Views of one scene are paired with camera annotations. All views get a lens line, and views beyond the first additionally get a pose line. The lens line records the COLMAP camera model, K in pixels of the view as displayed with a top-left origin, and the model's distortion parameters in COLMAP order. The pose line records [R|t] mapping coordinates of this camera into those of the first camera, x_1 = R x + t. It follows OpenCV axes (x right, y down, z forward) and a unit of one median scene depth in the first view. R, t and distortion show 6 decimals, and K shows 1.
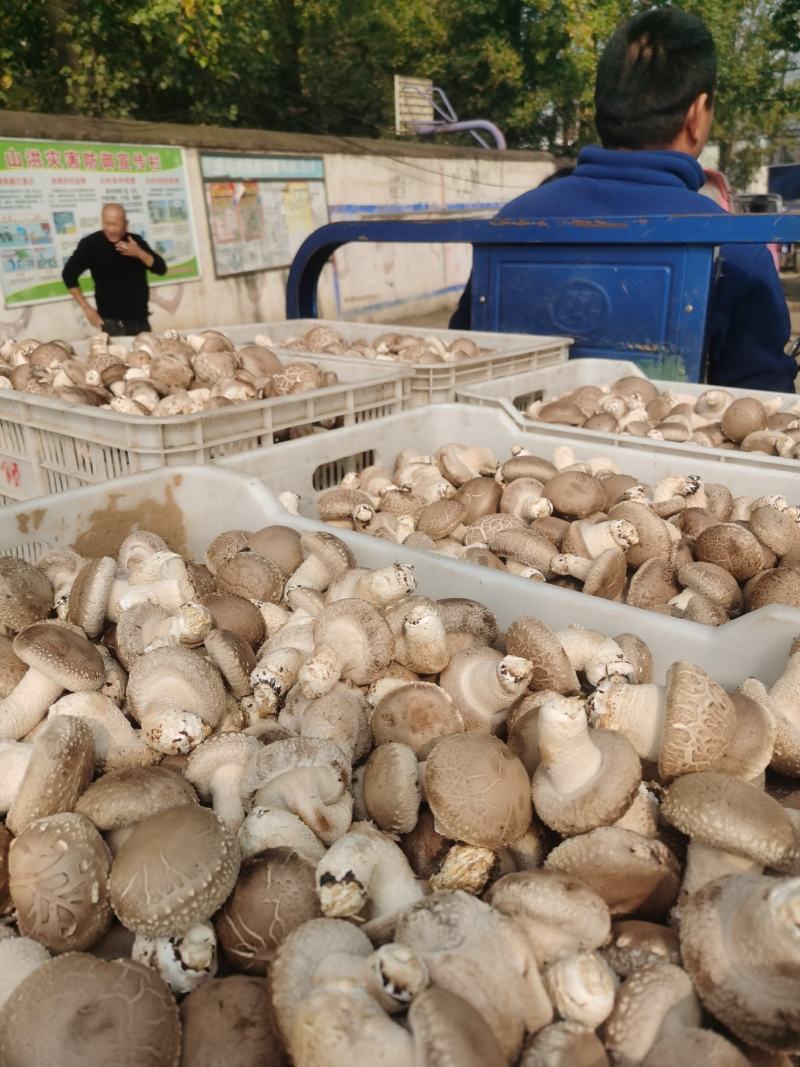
lens RADIAL K [[789.5, 0, 395.3], [0, 789.5, 500.9], [0, 0, 1]] dist [-0.015730, -0.004721]
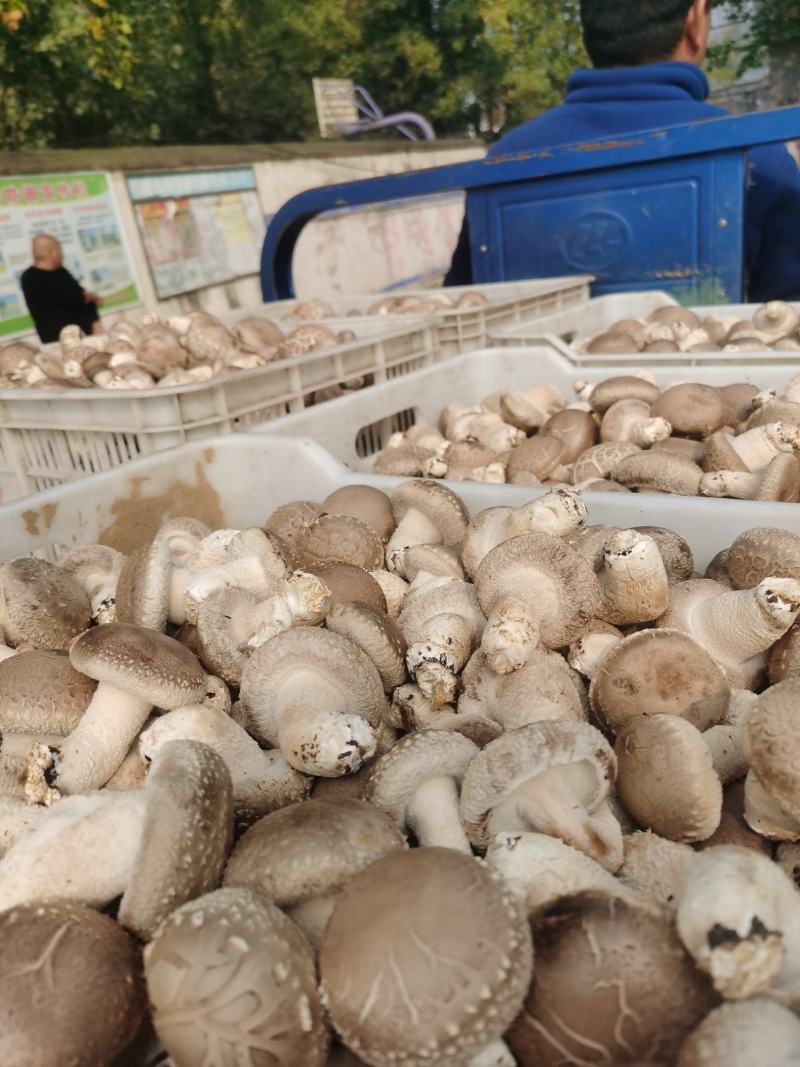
lens RADIAL K [[789.5, 0, 395.3], [0, 789.5, 500.9], [0, 0, 1]] dist [-0.015730, -0.004721]
pose [[0.991263, -0.123240, 0.047007, -0.092539], [0.123651, 0.992308, -0.005931, 0.036666], [-0.045914, 0.011692, 0.998877, 0.120851]]
